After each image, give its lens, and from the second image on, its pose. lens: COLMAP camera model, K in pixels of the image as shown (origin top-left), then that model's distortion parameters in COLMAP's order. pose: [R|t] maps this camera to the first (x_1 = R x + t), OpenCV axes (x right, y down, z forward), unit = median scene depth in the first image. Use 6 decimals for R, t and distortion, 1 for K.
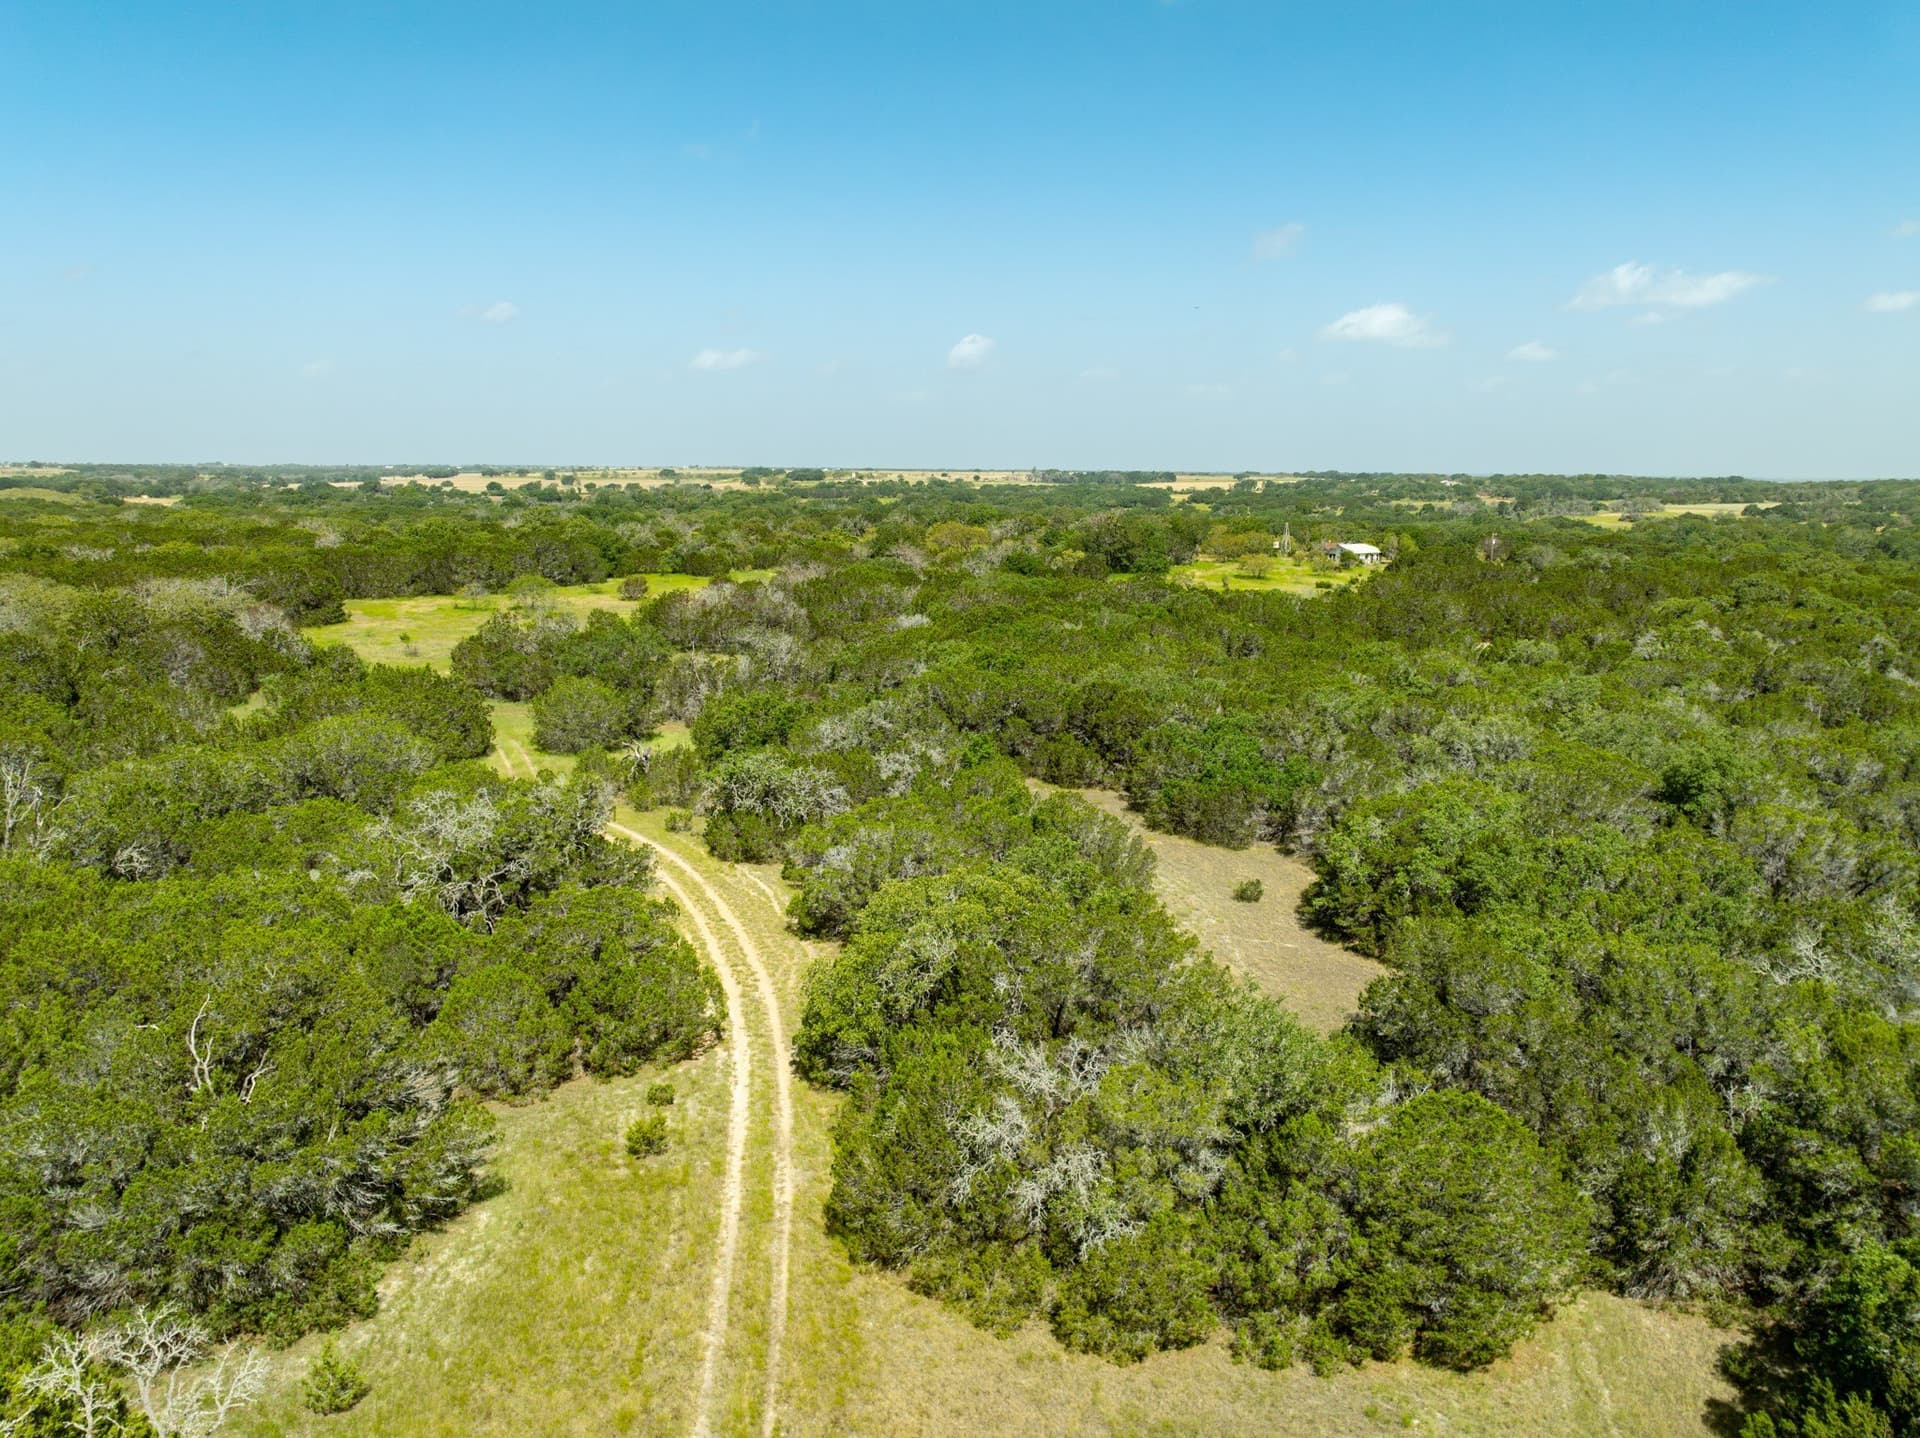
lens RADIAL K [[1382.5, 0, 960.0], [0, 1382.5, 719.0], [0, 0, 1]] dist [-0.008983, -0.002739]
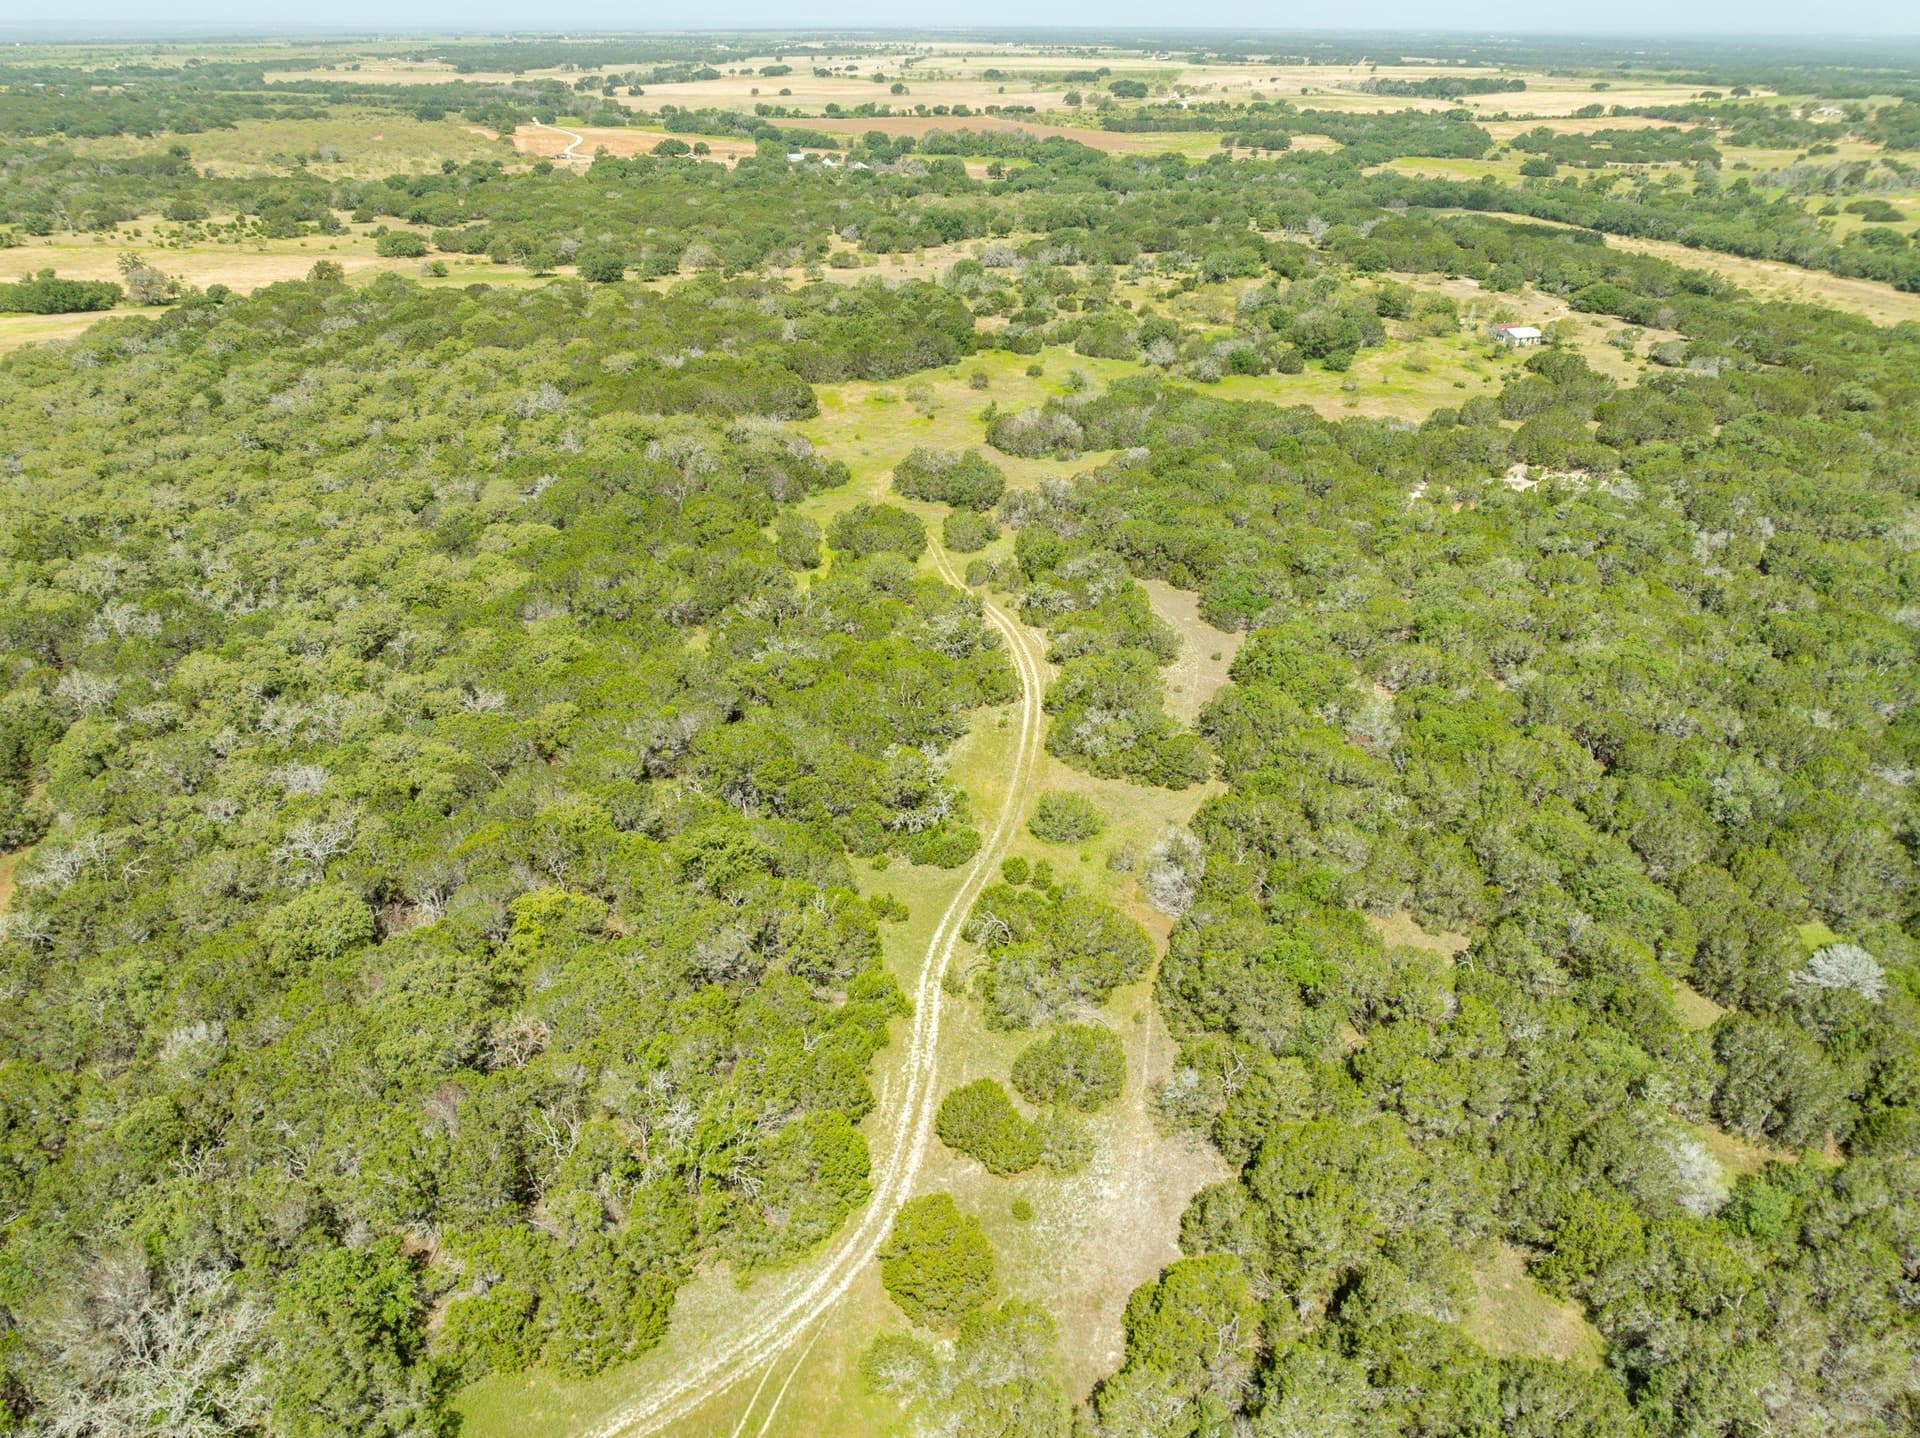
lens RADIAL K [[1382.5, 0, 960.0], [0, 1382.5, 719.0], [0, 0, 1]] dist [-0.008983, -0.002739]
pose [[0.974879, 0.100413, -0.198818, 0.162727], [-0.039137, 0.955953, 0.290900, -0.316225], [0.219271, -0.275811, 0.935868, -1.008759]]
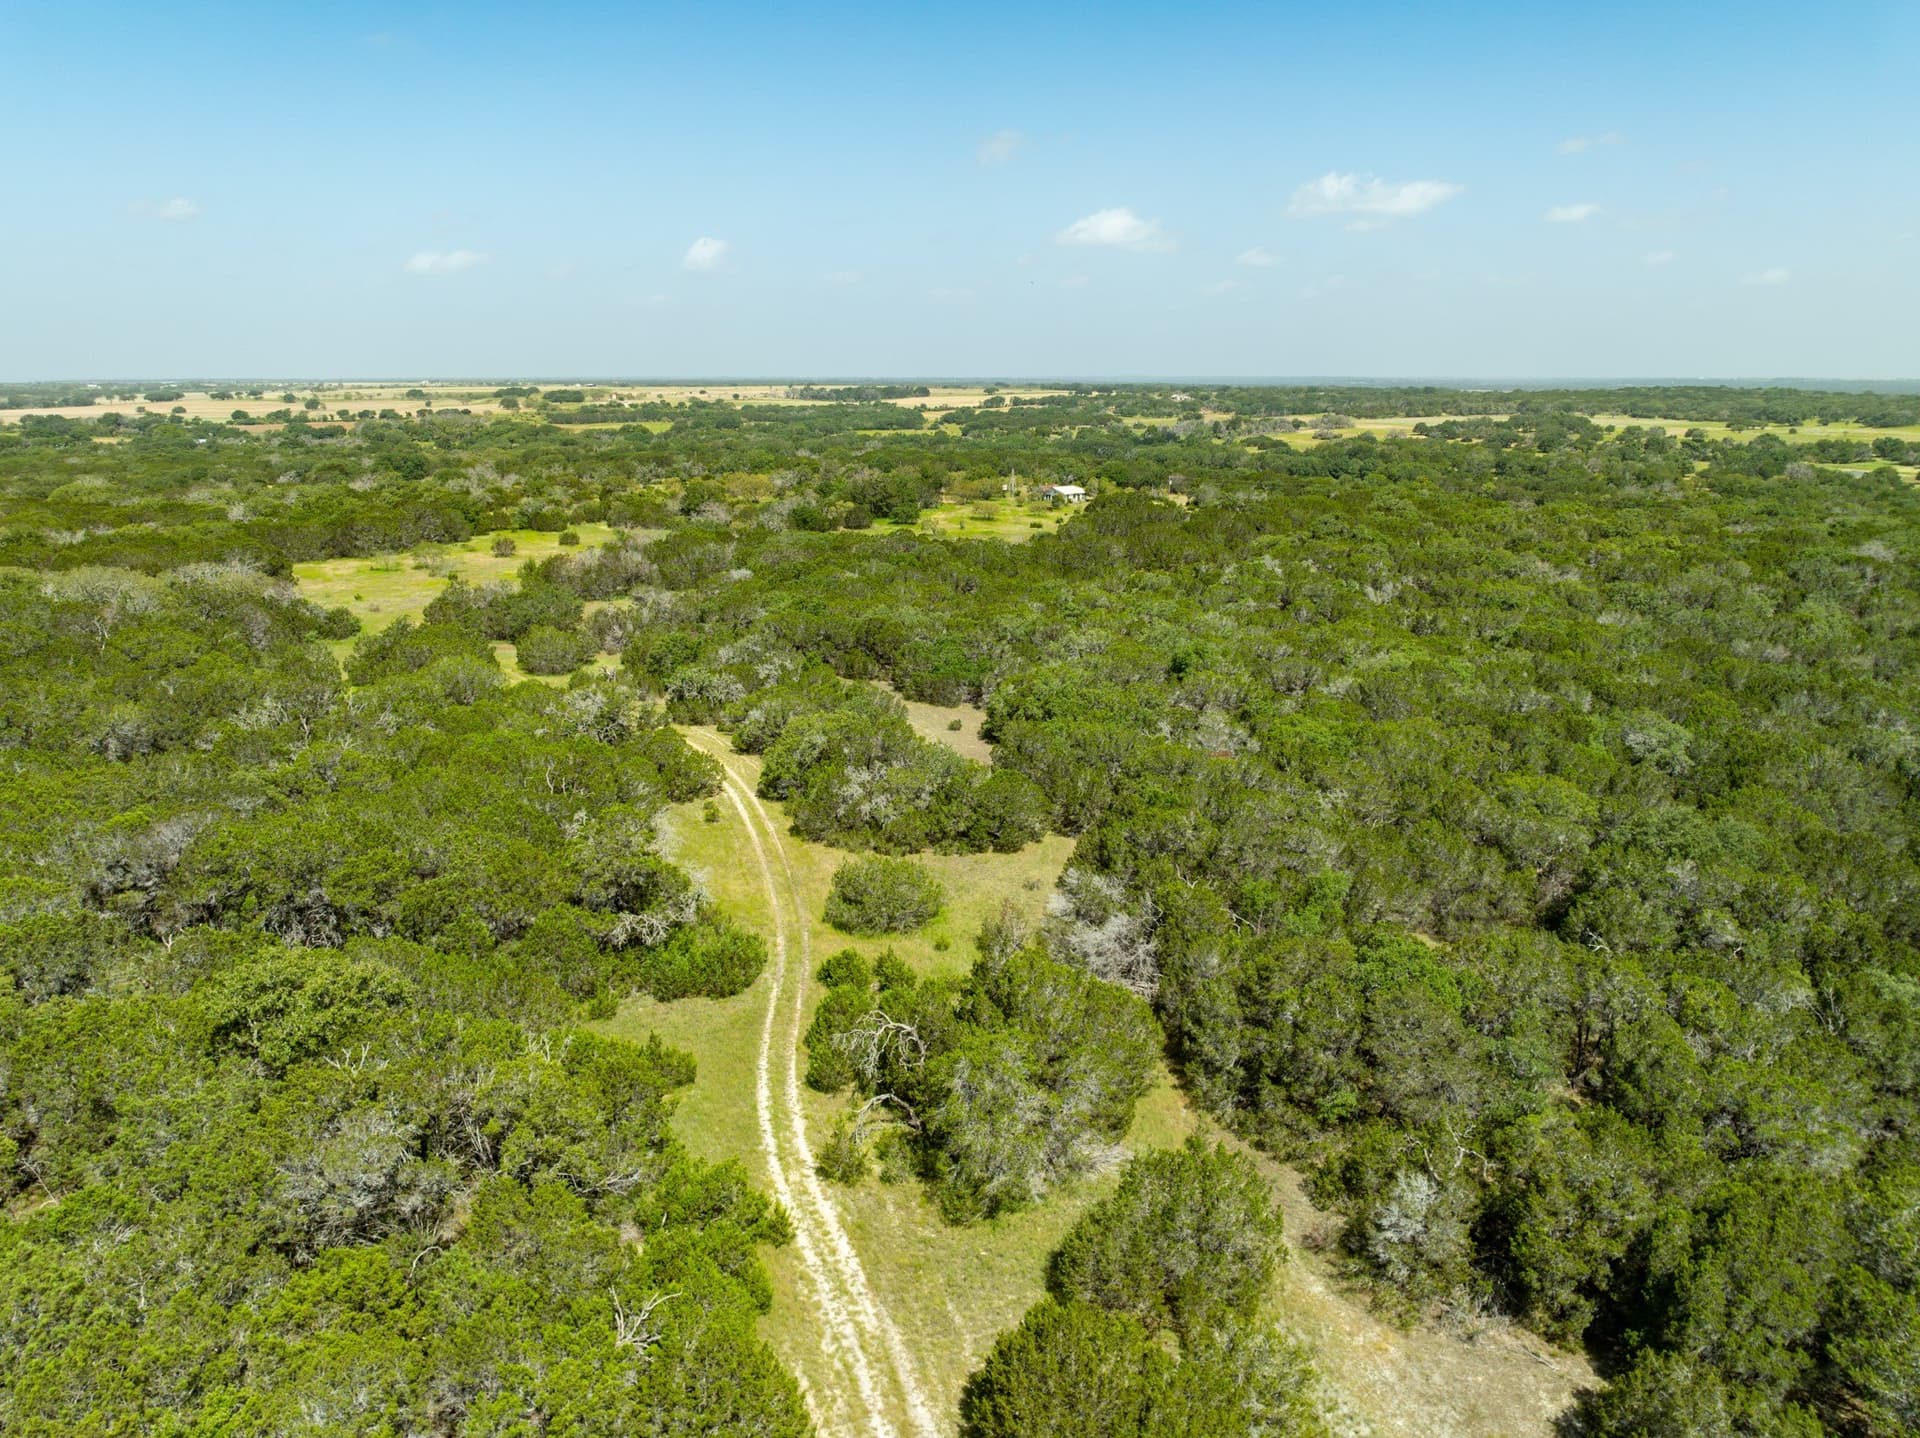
lens RADIAL K [[1382.5, 0, 960.0], [0, 1382.5, 719.0], [0, 0, 1]] dist [-0.008983, -0.002739]
pose [[0.985017, -0.049941, 0.165067, -0.068621], [0.038994, 0.996861, 0.068909, -0.013327], [-0.167991, -0.061440, 0.983872, -0.584772]]
